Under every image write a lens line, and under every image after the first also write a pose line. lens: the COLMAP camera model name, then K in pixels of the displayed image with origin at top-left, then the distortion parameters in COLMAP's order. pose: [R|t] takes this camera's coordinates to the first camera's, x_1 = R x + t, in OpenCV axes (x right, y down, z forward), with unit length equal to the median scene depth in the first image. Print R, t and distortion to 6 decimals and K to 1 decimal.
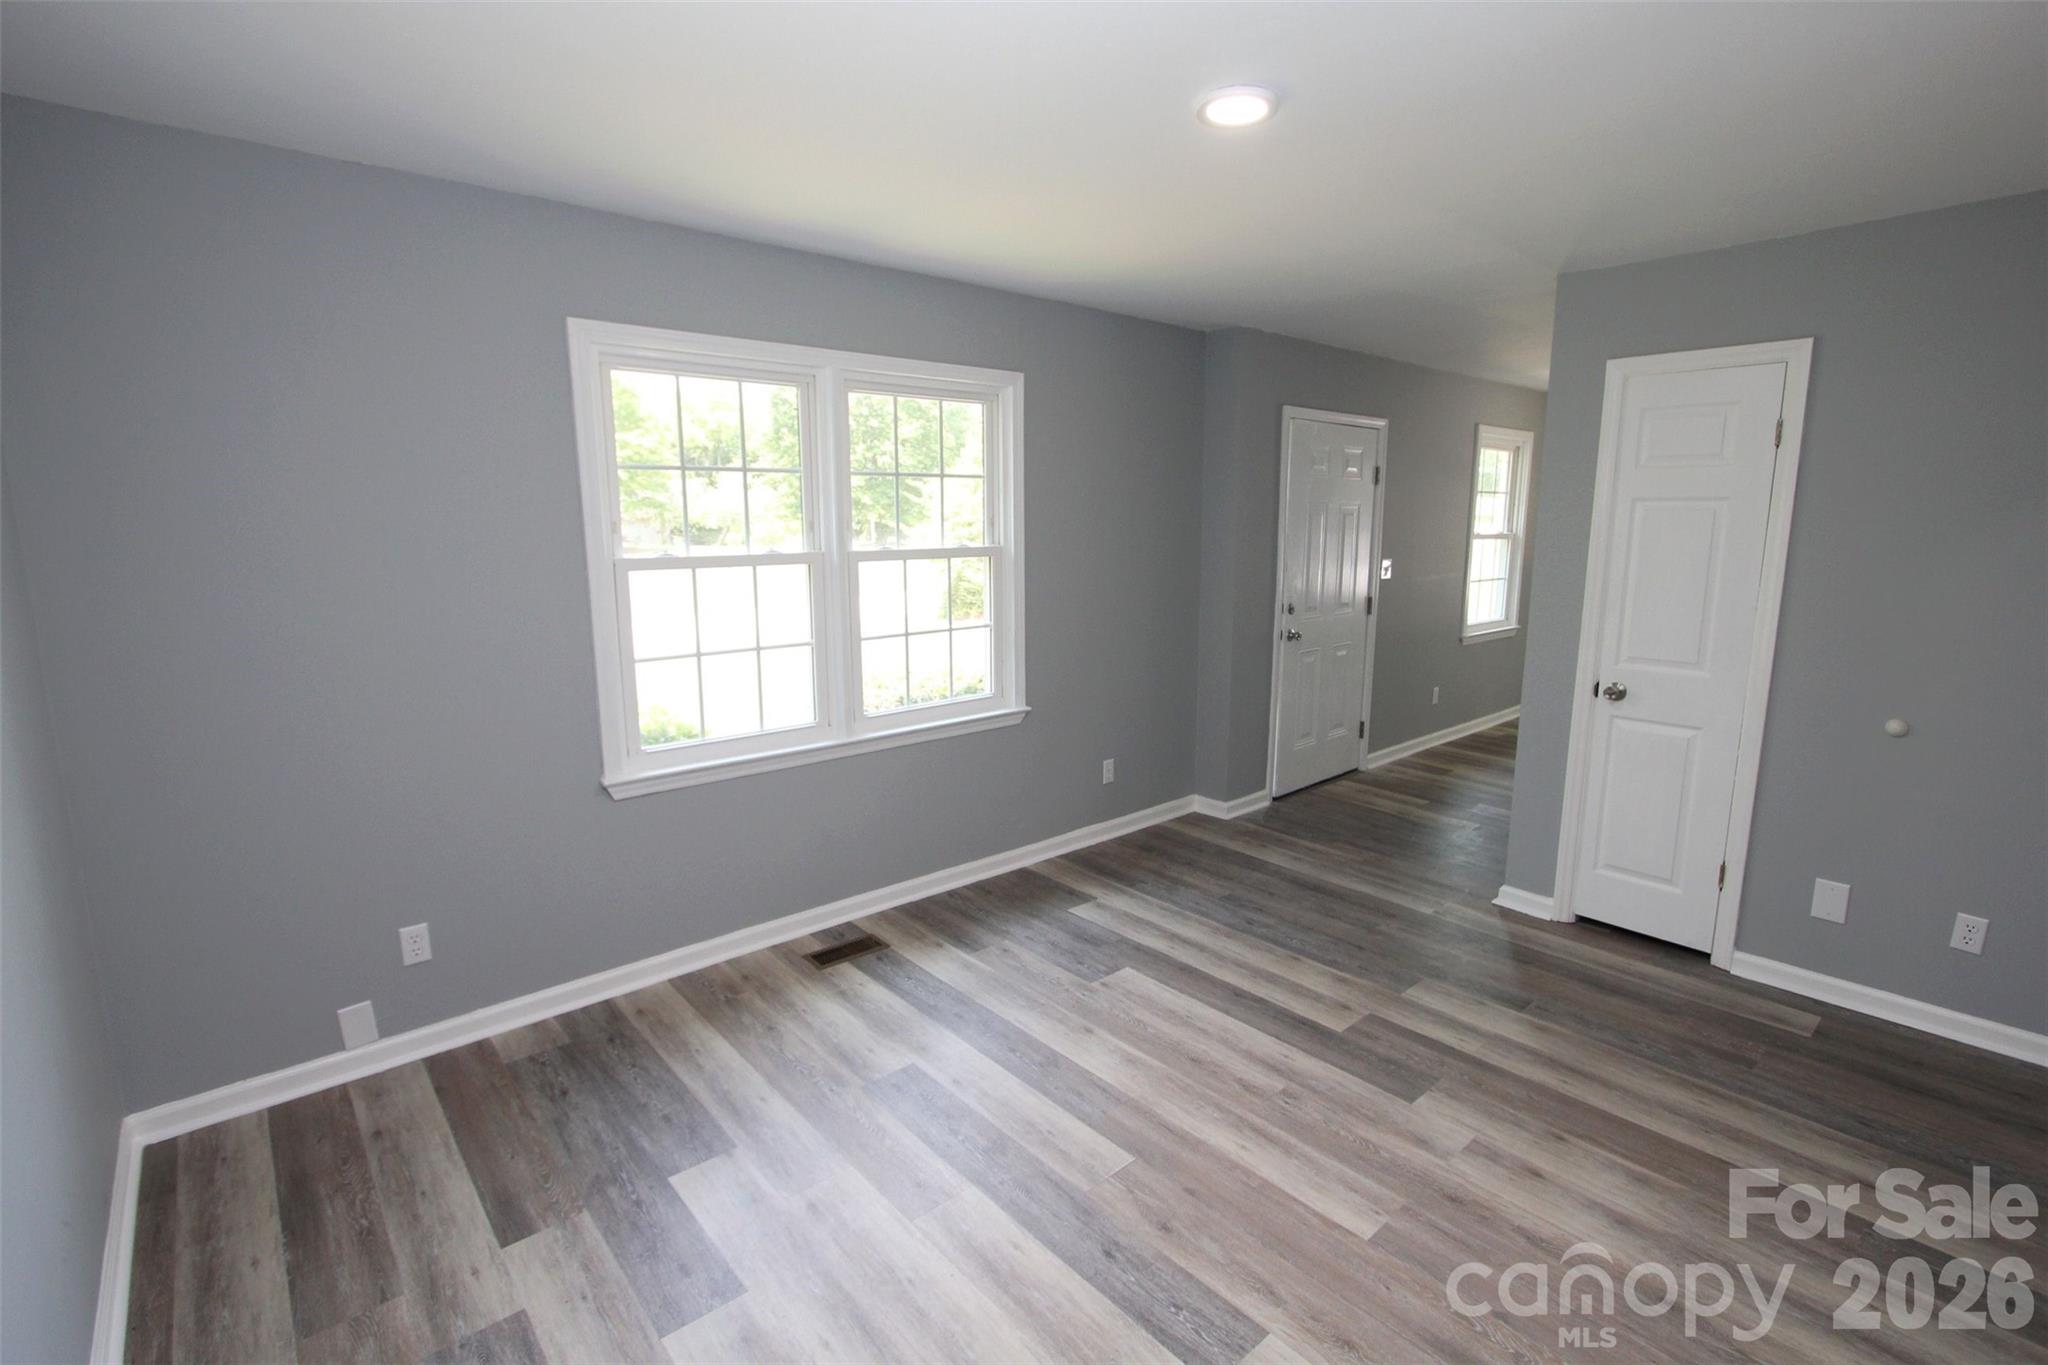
lens RADIAL K [[941.5, 0, 1035.1], [0, 941.5, 673.9], [0, 0, 1]] dist [-0.020255, 0.001752]
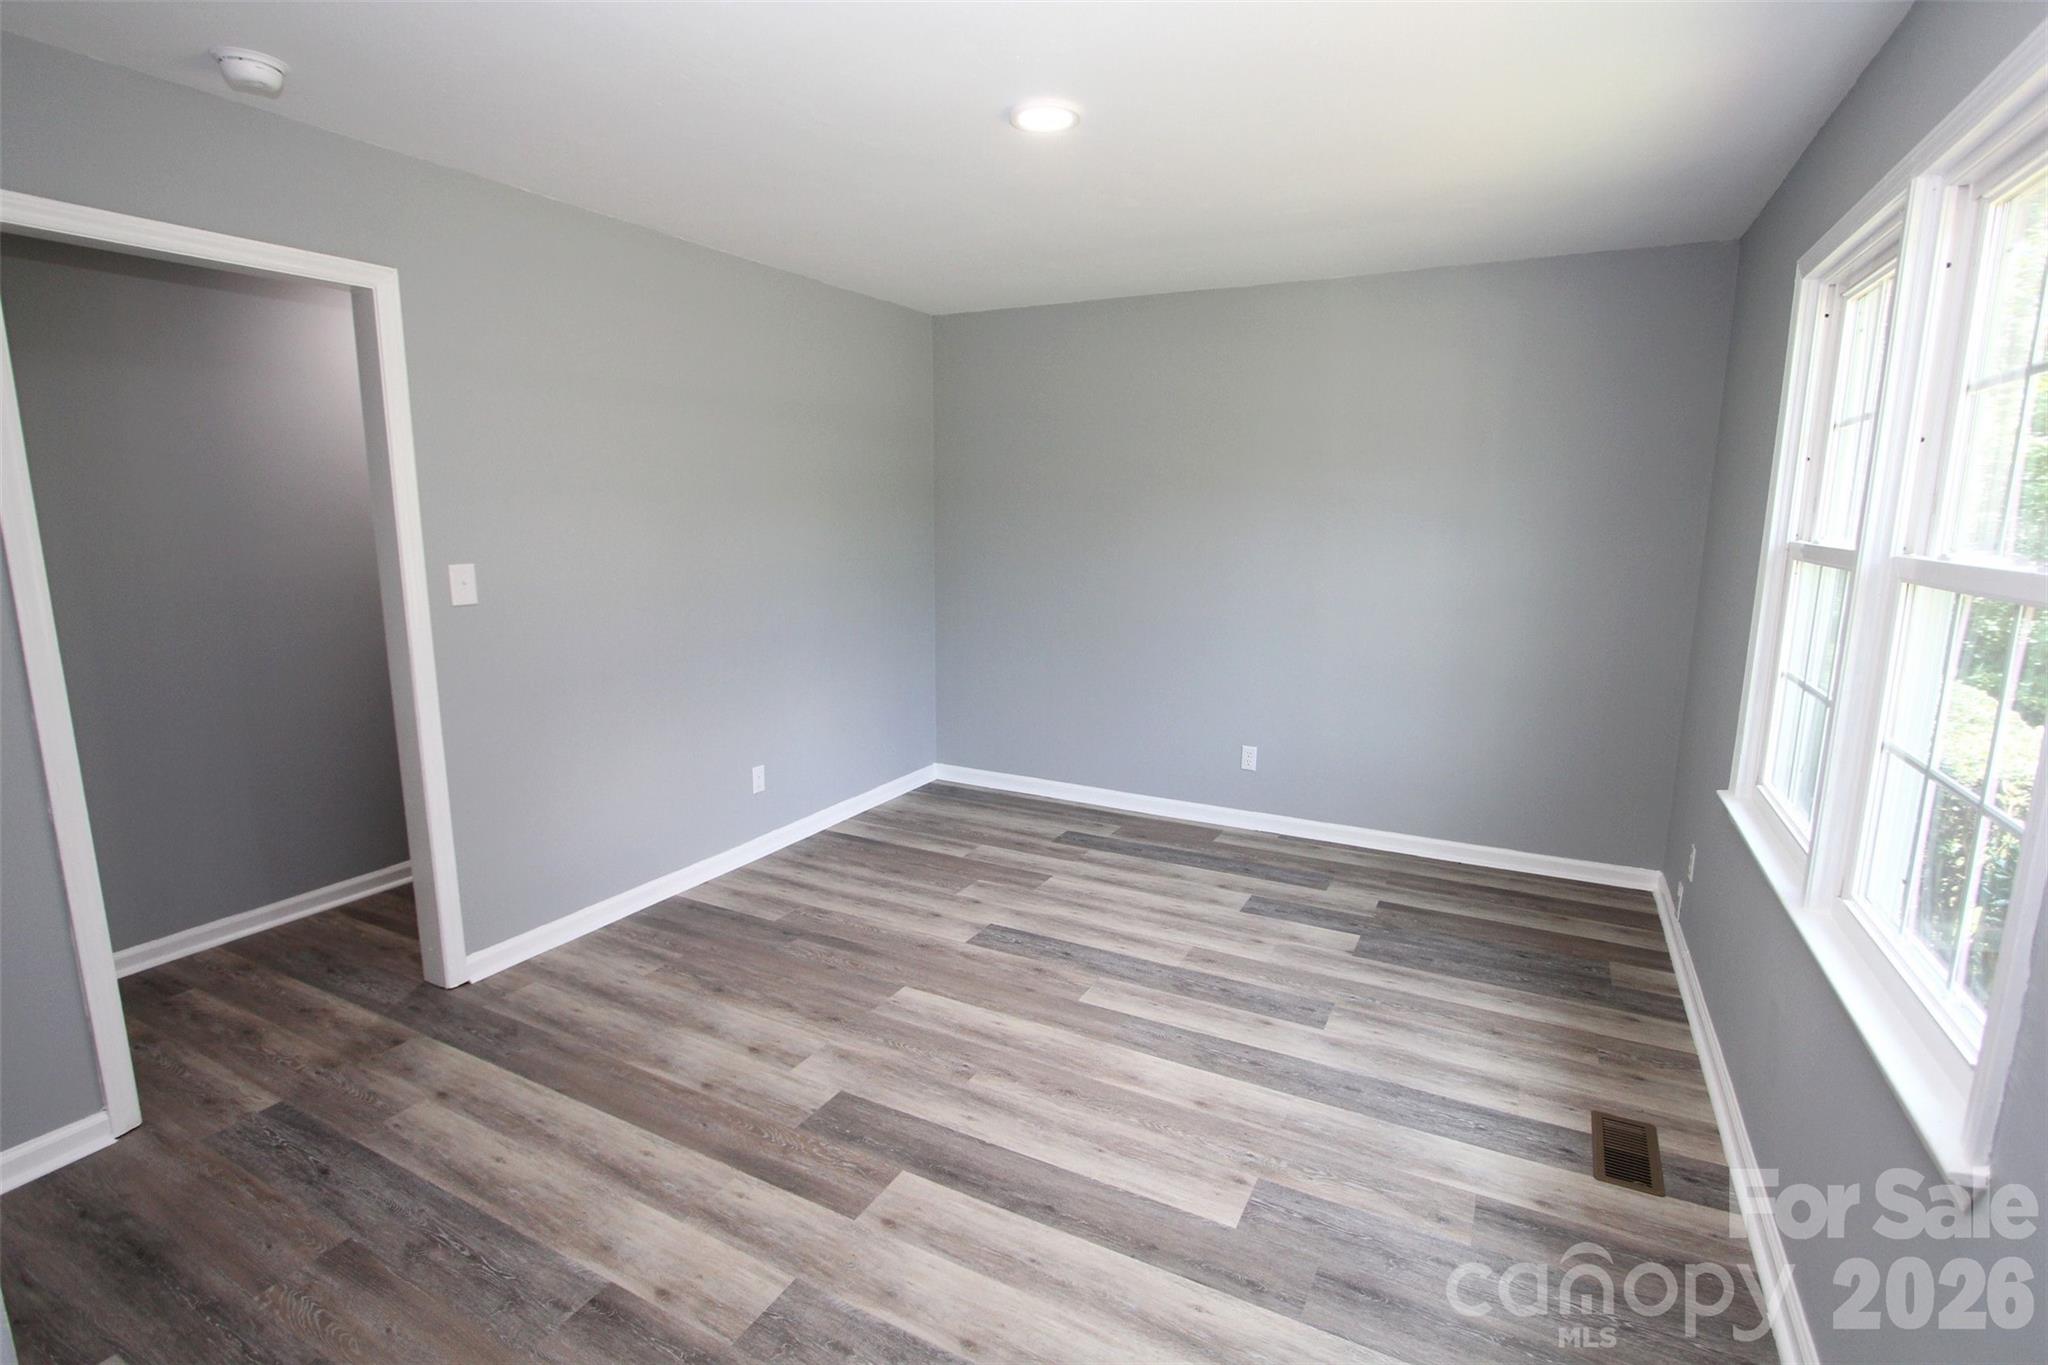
lens RADIAL K [[992.5, 0, 1030.3], [0, 992.5, 648.3], [0, 0, 1]] dist [-0.000746, 0.000286]
pose [[-0.934665, 0.045021, -0.352667, 0.555514], [-0.066152, 0.952606, 0.296929, -0.289076], [0.349321, 0.300859, -0.887389, 1.821828]]
